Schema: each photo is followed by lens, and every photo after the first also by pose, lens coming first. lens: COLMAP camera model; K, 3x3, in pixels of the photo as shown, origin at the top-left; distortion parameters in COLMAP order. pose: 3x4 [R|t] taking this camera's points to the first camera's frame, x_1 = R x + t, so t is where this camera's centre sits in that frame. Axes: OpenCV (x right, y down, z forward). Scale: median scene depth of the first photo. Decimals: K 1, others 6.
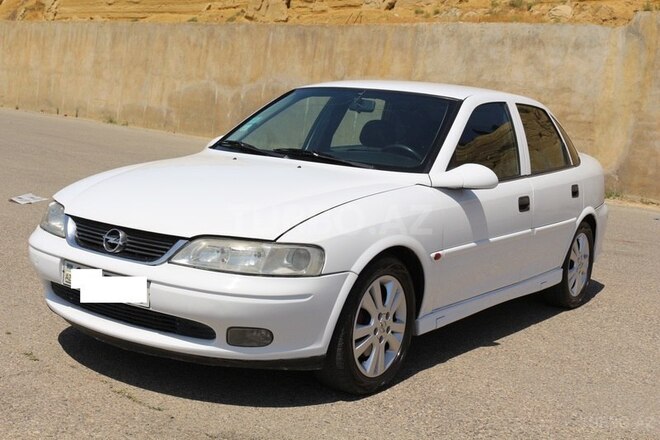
lens RADIAL K [[867.9, 0, 327.4], [0, 867.9, 217.4], [0, 0, 1]] dist [-0.065528, 0.000000]
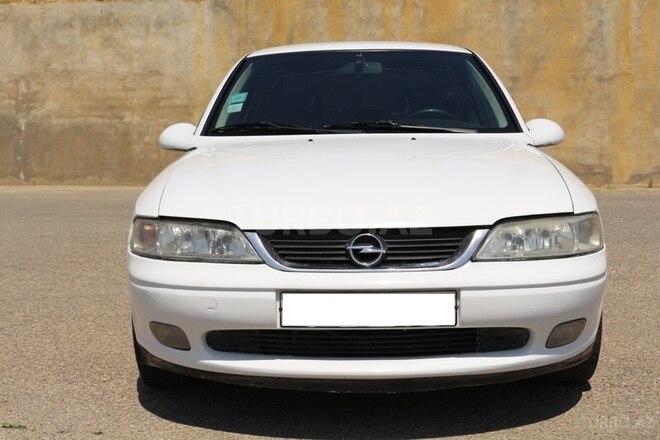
lens RADIAL K [[956.8, 0, 331.7], [0, 956.8, 221.0], [0, 0, 1]] dist [-0.040403, 0.000000]
pose [[0.834192, -0.146084, 0.531773, -0.125669], [0.147905, 0.988214, 0.039456, -0.006060], [-0.531269, 0.045738, 0.845967, 0.058112]]
